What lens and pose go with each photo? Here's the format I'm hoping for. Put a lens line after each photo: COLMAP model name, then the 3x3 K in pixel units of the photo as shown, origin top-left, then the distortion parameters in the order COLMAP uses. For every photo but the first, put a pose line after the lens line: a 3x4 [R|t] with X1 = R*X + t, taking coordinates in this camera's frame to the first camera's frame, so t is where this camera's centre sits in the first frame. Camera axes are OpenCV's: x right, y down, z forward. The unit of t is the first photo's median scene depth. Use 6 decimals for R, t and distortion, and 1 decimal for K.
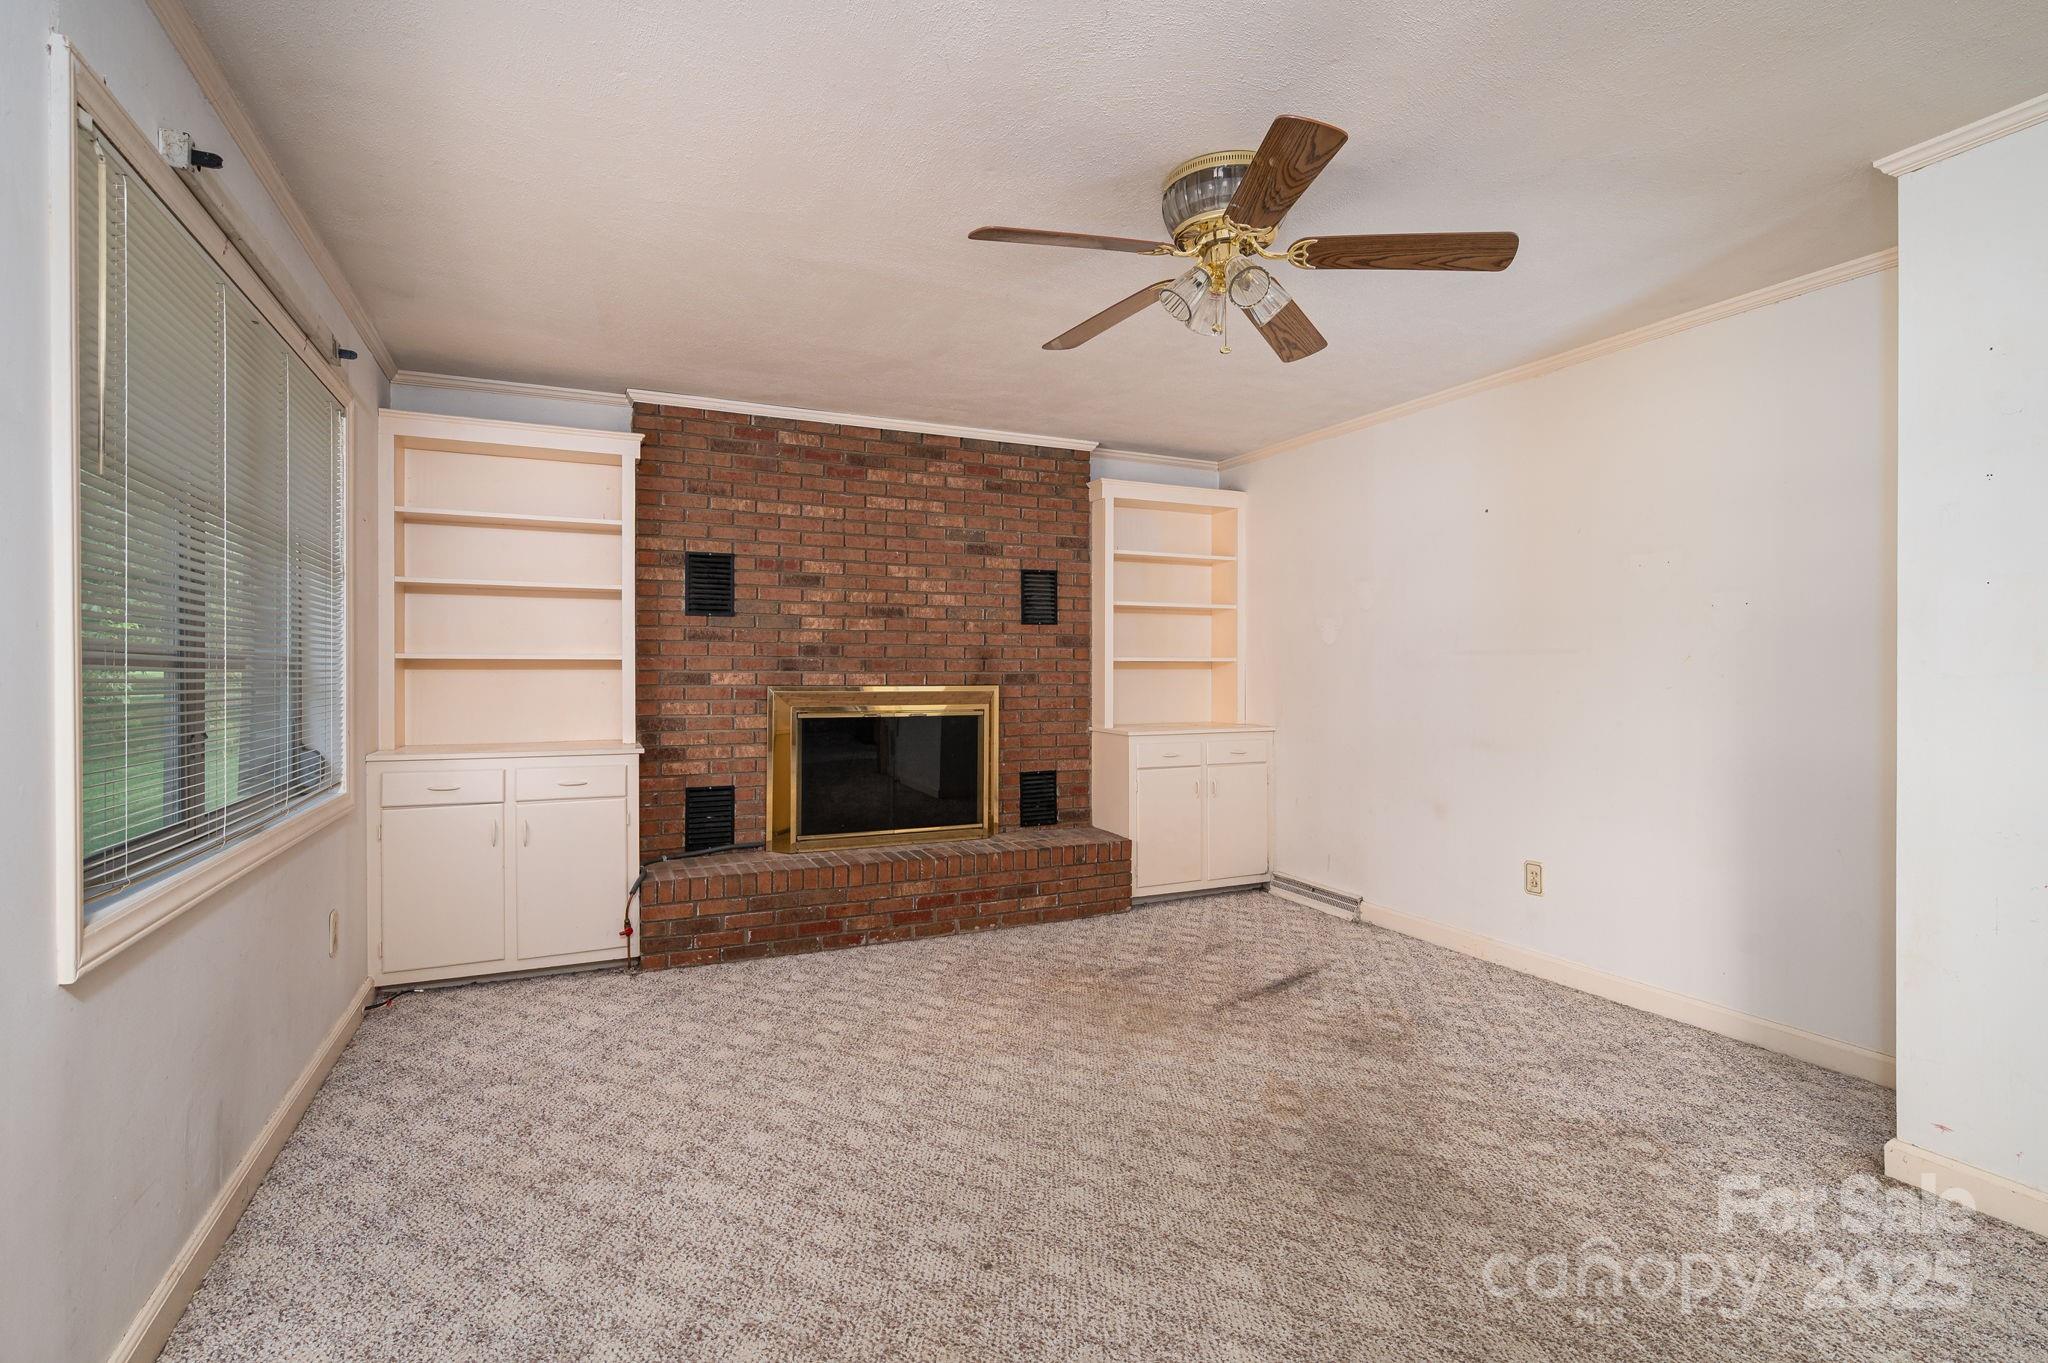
lens RADIAL K [[904.6, 0, 1022.5], [0, 904.6, 678.9], [0, 0, 1]] dist [-0.000449, 0.000035]
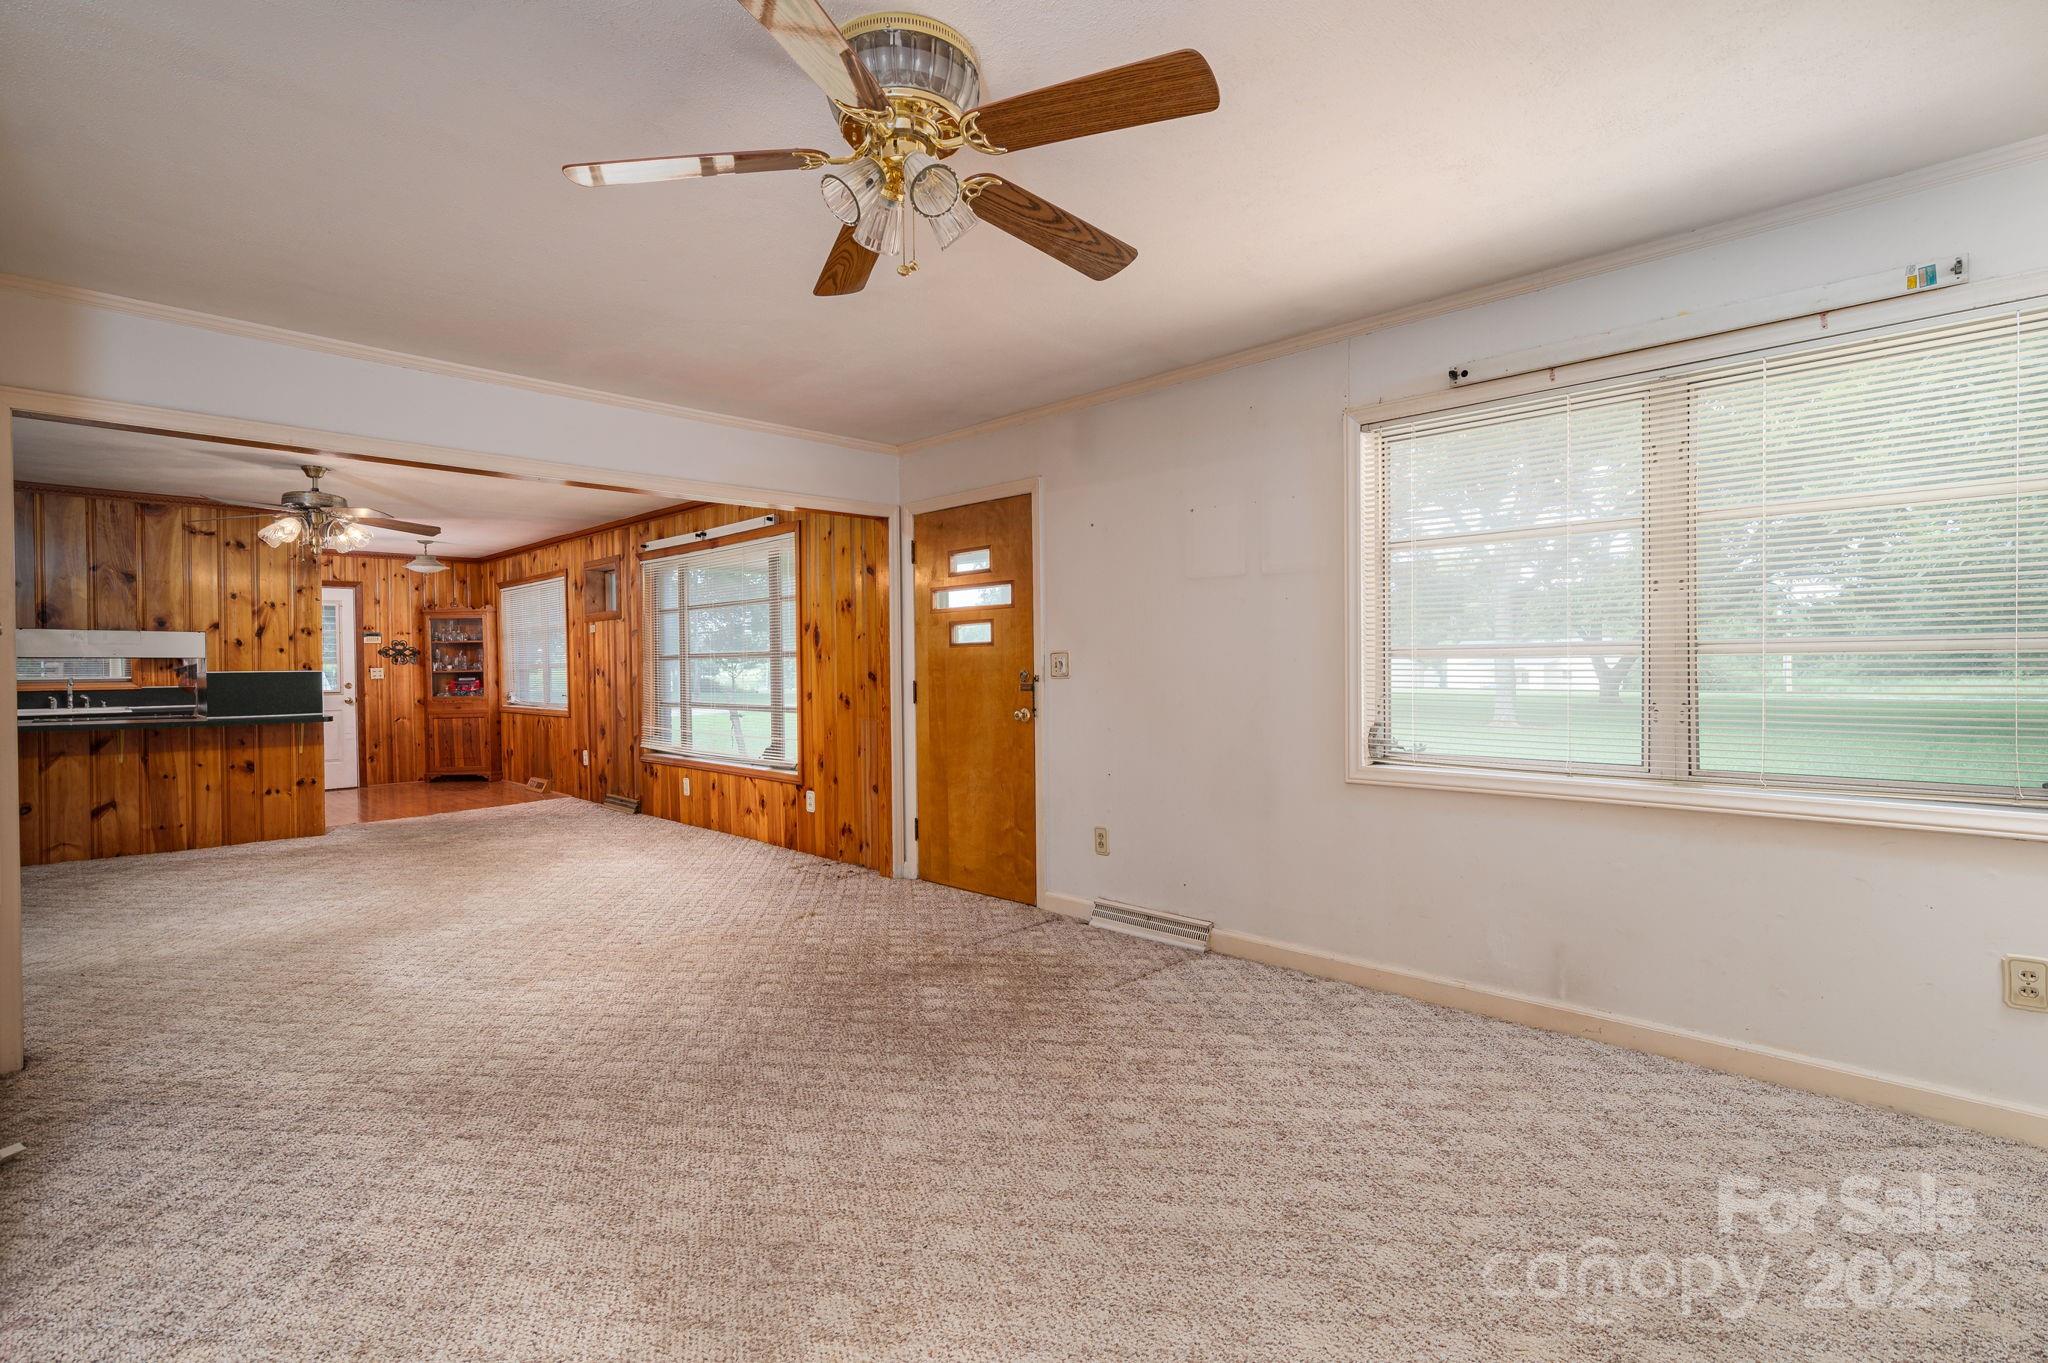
lens RADIAL K [[904.6, 0, 1022.5], [0, 904.6, 678.9], [0, 0, 1]] dist [-0.000449, 0.000035]
pose [[-0.927922, 0.018021, -0.372338, 0.451744], [0.009394, 0.999644, 0.024971, -0.015916], [0.372656, 0.019674, -0.927761, 1.864896]]
